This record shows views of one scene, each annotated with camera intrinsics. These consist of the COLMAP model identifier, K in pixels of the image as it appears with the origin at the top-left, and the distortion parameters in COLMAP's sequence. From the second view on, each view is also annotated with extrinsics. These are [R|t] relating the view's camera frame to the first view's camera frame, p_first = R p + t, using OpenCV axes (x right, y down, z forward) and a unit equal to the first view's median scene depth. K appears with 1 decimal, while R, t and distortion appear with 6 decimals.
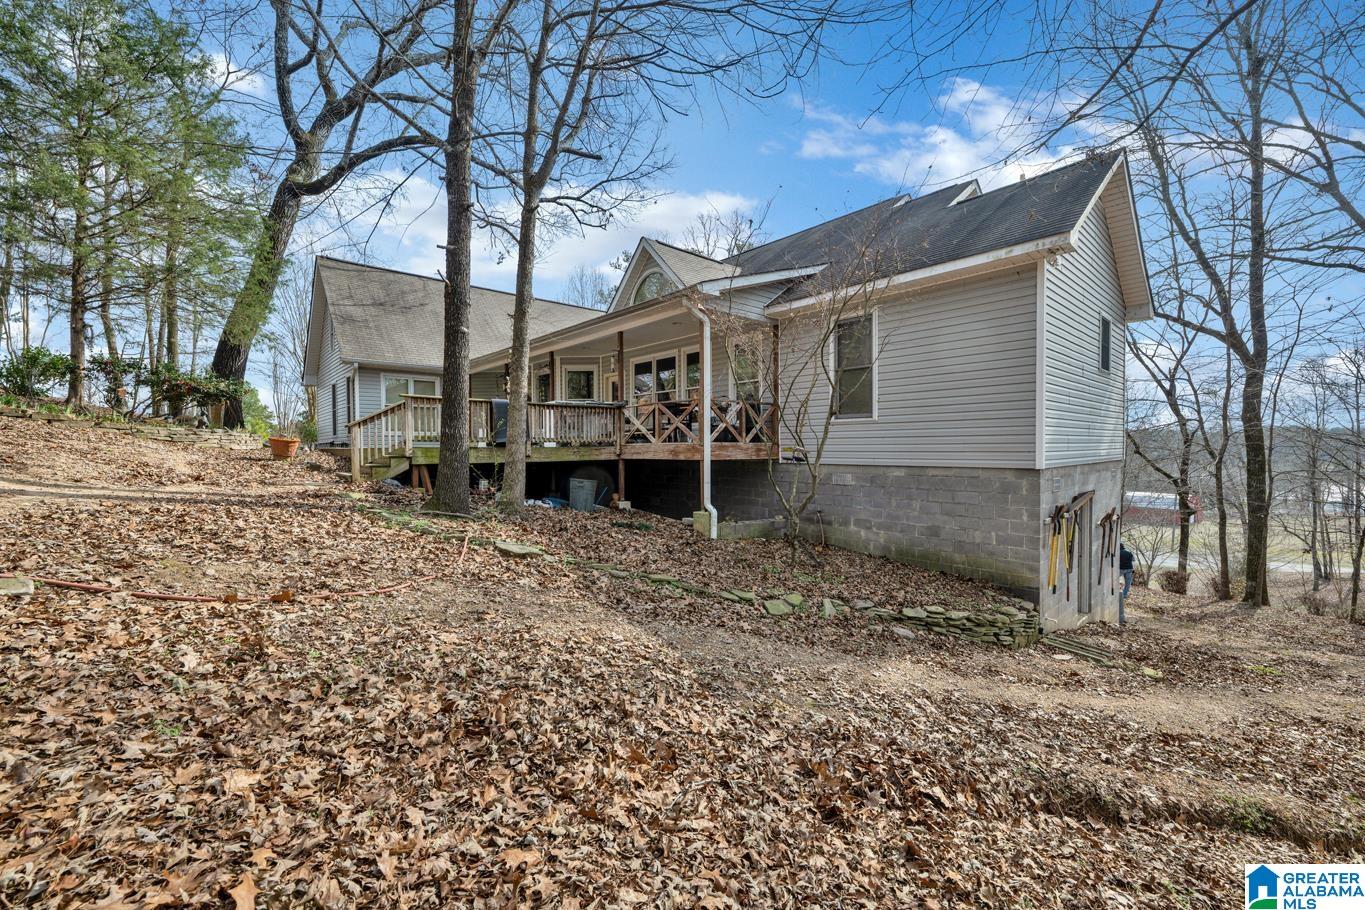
lens RADIAL K [[534.4, 0, 683.2], [0, 534.4, 456.3], [0, 0, 1]] dist [-0.000260, -0.000021]
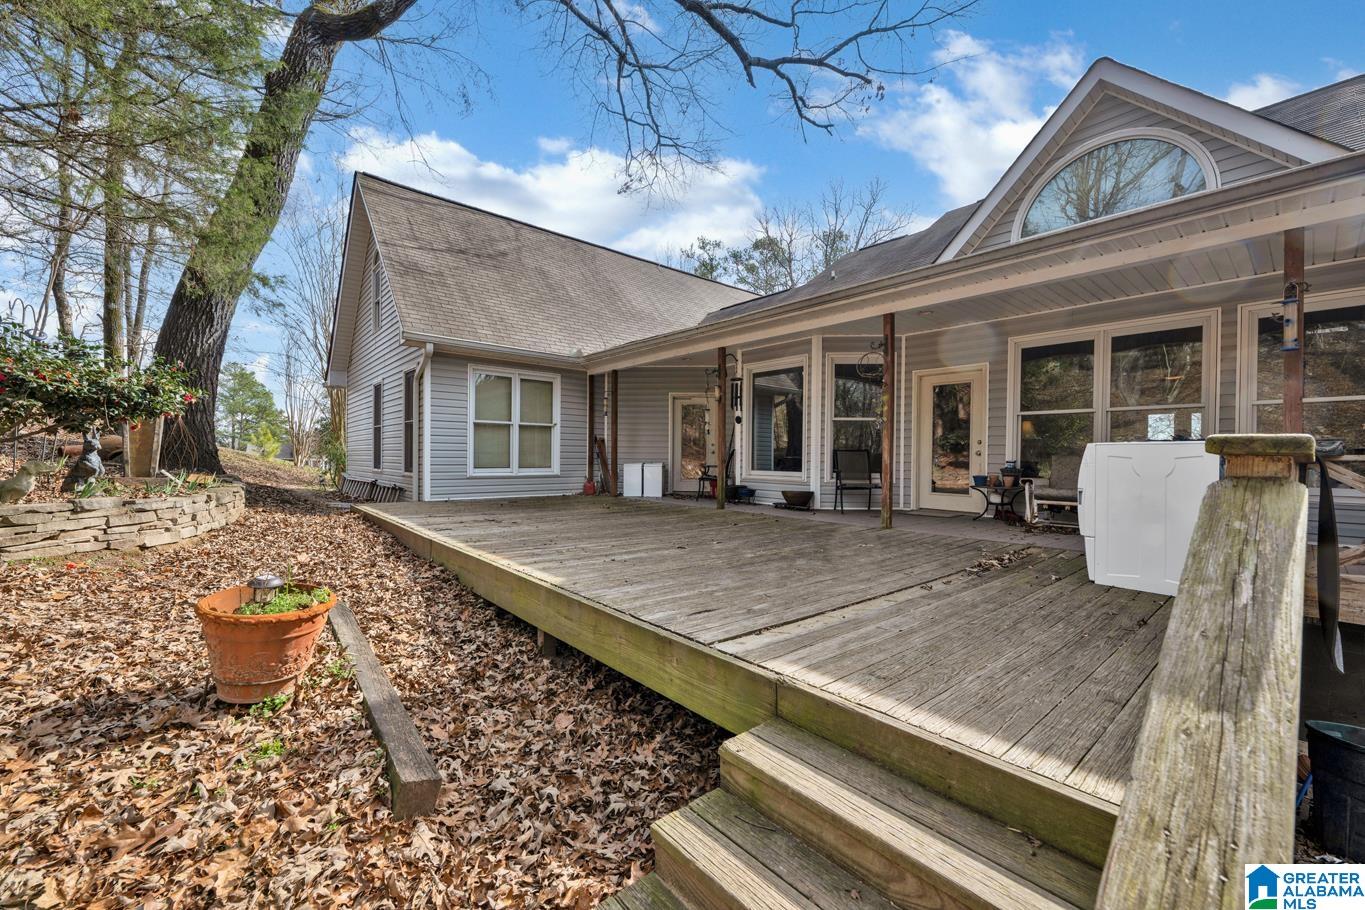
lens RADIAL K [[534.4, 0, 684.0], [0, 534.4, 455.8], [0, 0, 1]] dist [-0.000260, -0.000021]
pose [[0.999645, 0.016887, -0.020632, -0.322686], [-0.017222, 0.999721, -0.016143, -0.055008], [0.020353, 0.016493, 0.999657, 0.443159]]
